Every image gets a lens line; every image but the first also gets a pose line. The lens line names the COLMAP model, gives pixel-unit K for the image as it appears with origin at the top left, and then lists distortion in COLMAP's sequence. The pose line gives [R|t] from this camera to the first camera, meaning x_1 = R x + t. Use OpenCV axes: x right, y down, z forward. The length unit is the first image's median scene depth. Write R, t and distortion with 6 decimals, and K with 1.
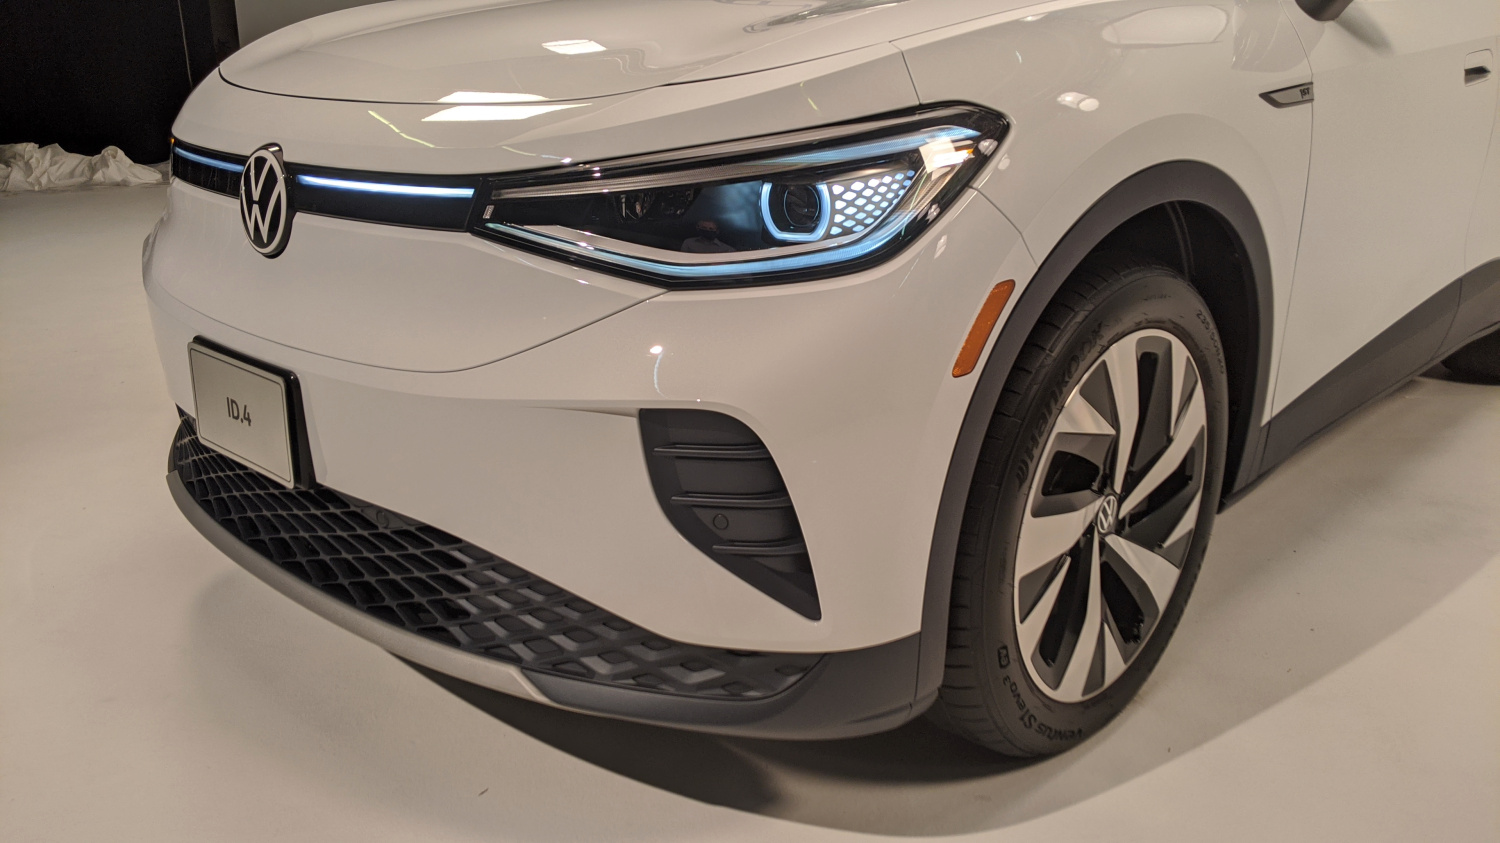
lens RADIAL K [[1203.7, 0, 755.1], [0, 1203.7, 424.8], [0, 0, 1]] dist [0.106244, -0.227086]
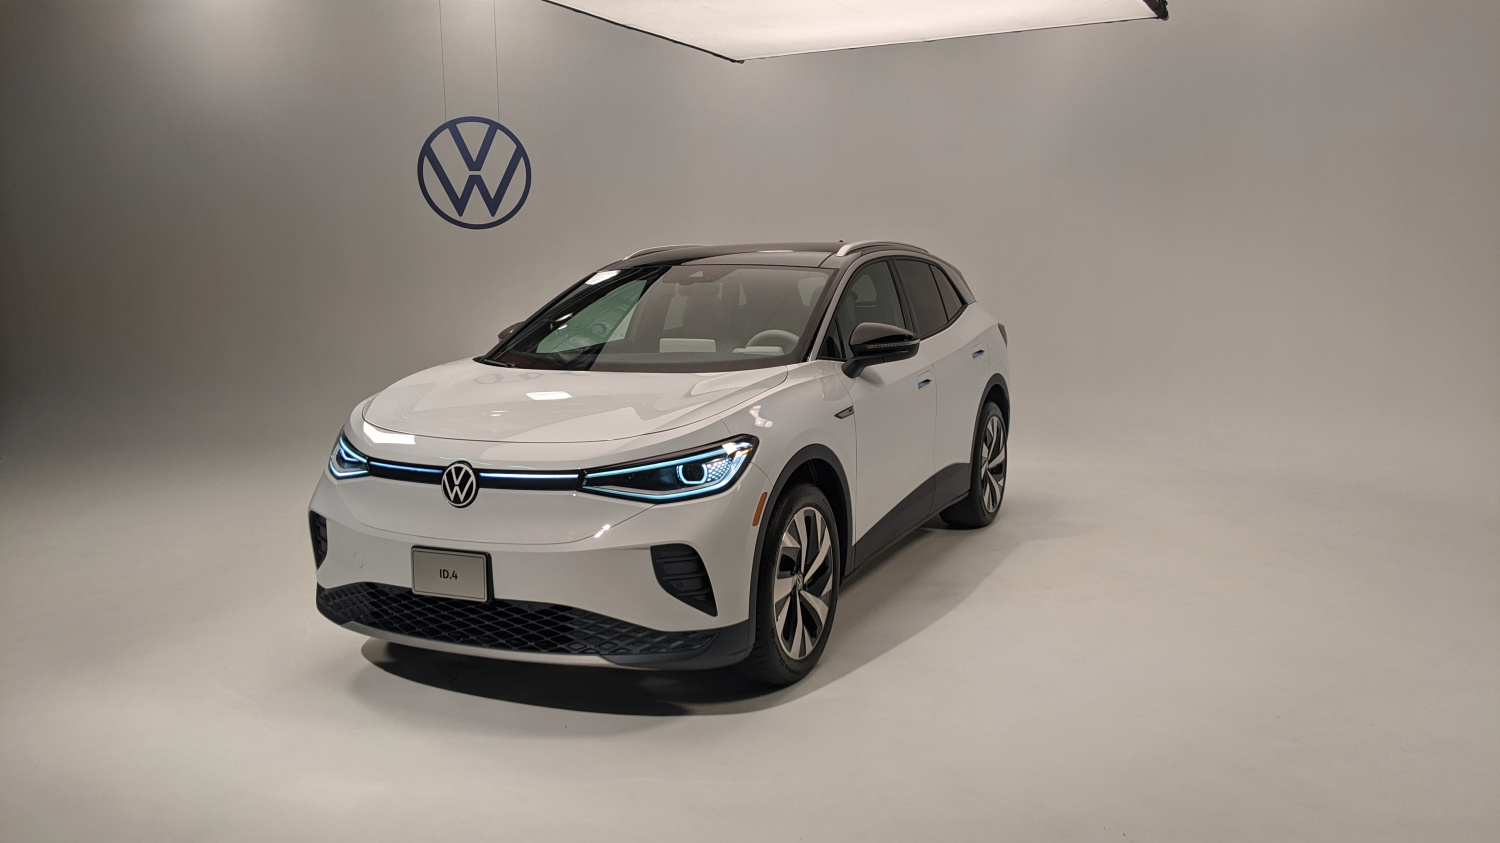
lens RADIAL K [[1203.7, 0, 755.1], [0, 1203.7, 424.8], [0, 0, 1]] dist [0.106244, -0.227086]
pose [[0.946922, -0.060068, 0.315800, -0.708090], [0.115541, 0.980335, -0.159979, 0.180049], [-0.299981, 0.187975, 0.935242, -1.709722]]
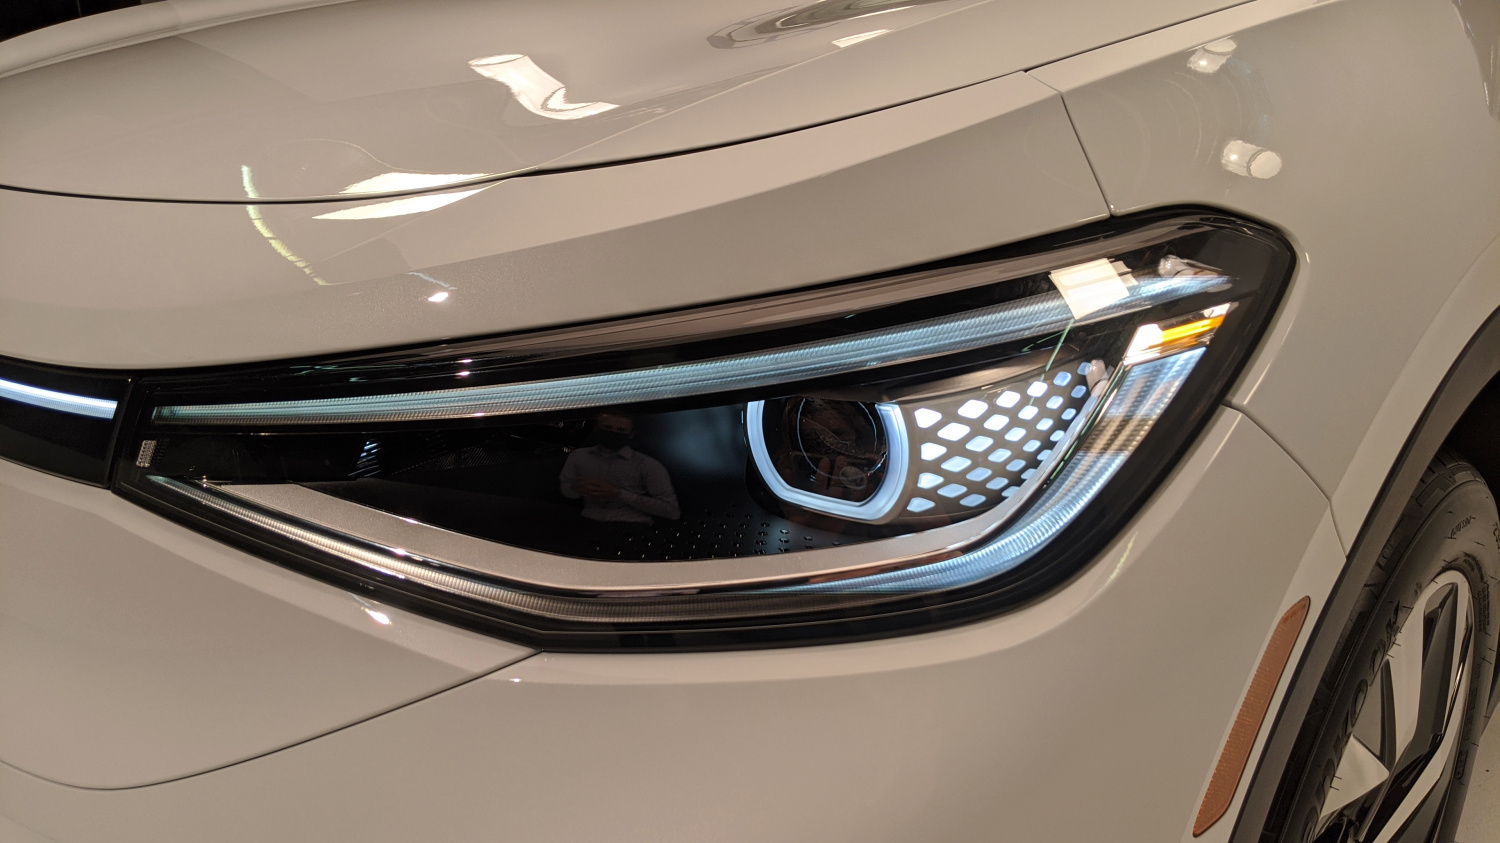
lens RADIAL K [[1209.3, 0, 746.4], [0, 1209.3, 448.2], [0, 0, 1]] dist [0.085110, -0.233070]
pose [[0.999882, -0.010045, 0.011631, -0.000966], [0.009927, 0.999900, 0.010105, -0.178405], [-0.011732, -0.009988, 0.999881, 0.538243]]
